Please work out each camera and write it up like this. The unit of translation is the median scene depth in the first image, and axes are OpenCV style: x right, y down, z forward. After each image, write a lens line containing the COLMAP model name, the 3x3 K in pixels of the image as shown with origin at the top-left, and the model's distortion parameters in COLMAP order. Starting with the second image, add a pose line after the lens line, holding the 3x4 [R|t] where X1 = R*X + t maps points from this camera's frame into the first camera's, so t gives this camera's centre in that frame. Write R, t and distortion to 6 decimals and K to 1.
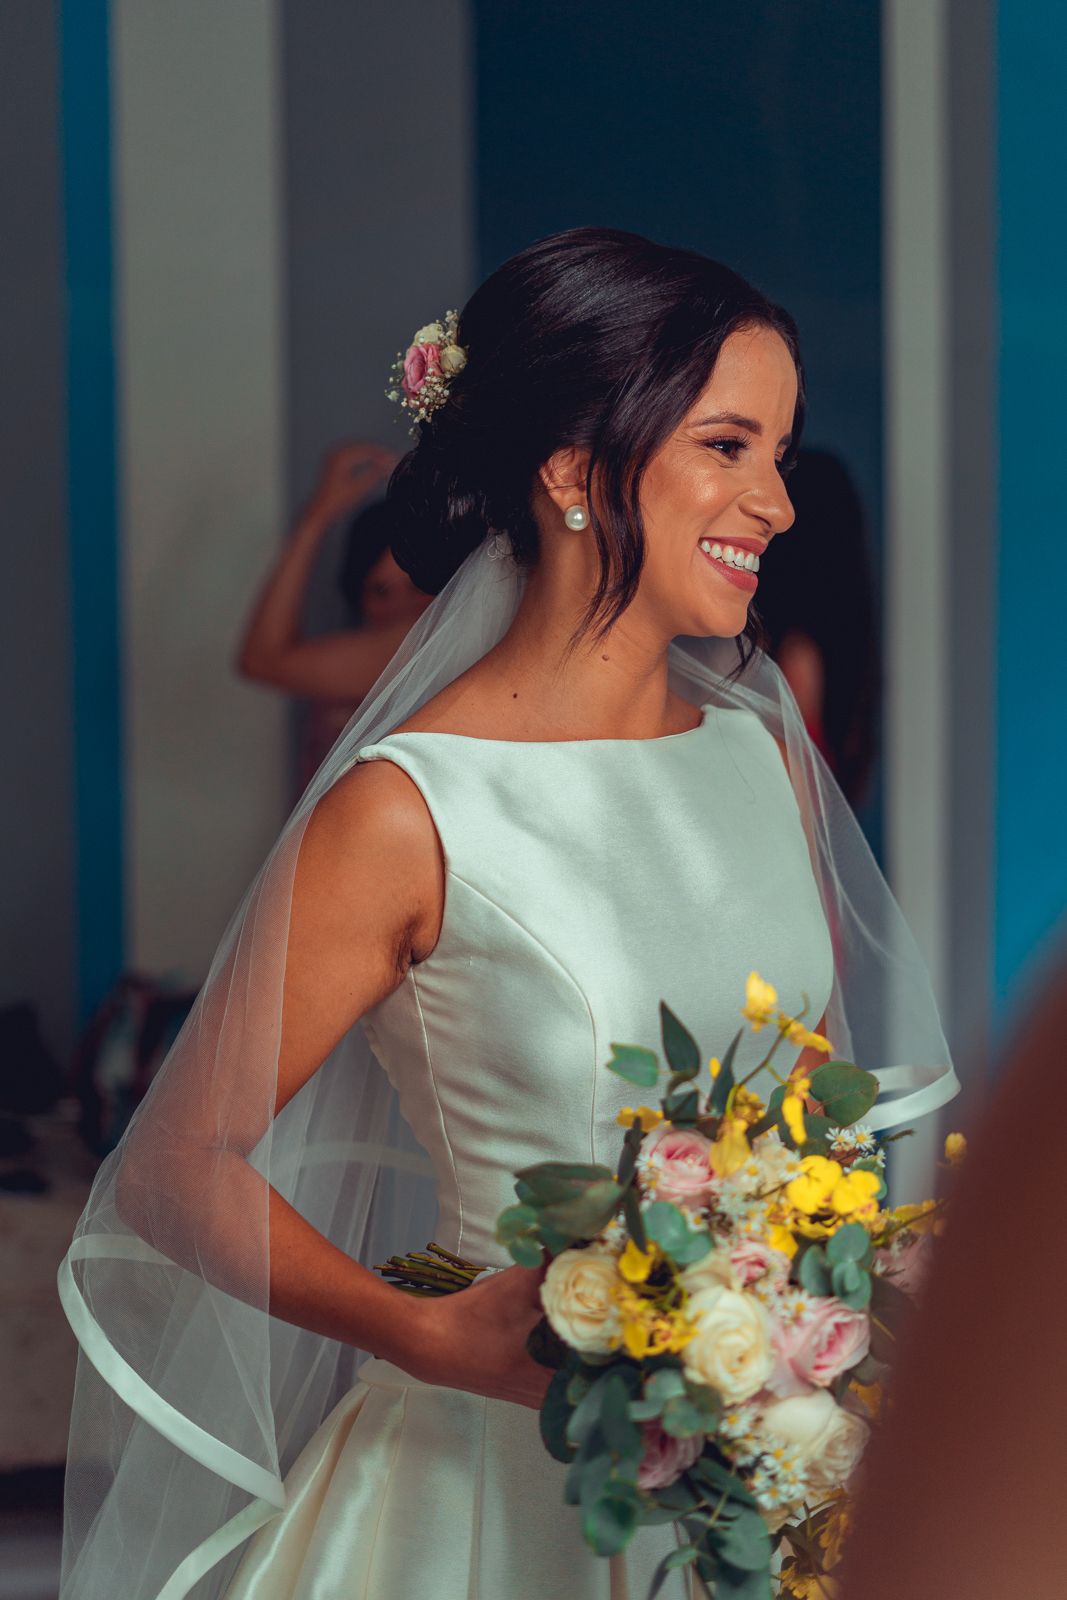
lens RADIAL K [[2288.7, 0, 533.5], [0, 2288.7, 800.0], [0, 0, 1]] dist [0.102751, -0.796790]
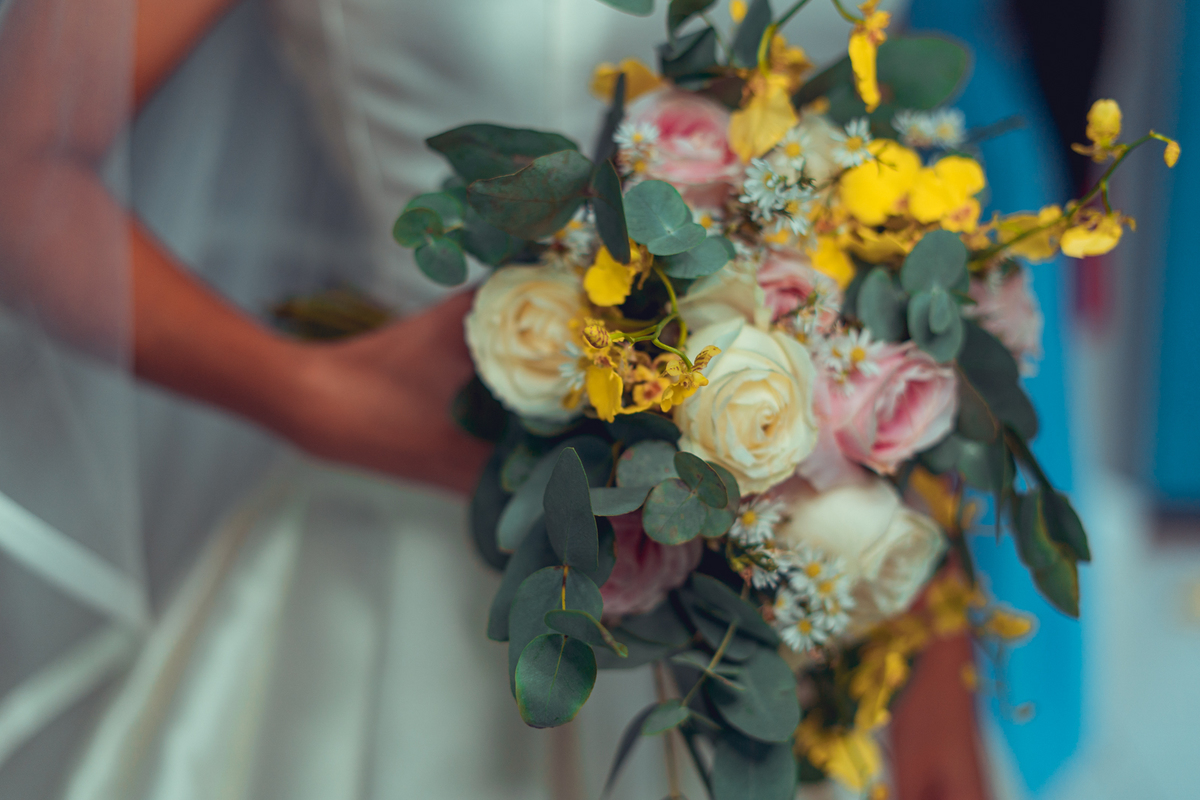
lens RADIAL K [[1716.6, 0, 600.0], [0, 1716.6, 400.0], [0, 0, 1]] dist [0.102751, -0.796790]
pose [[0.999312, 0.024608, 0.027741, 0.028993], [-0.029375, 0.981894, 0.187140, 0.143237], [-0.022634, -0.187826, 0.981941, 0.514932]]
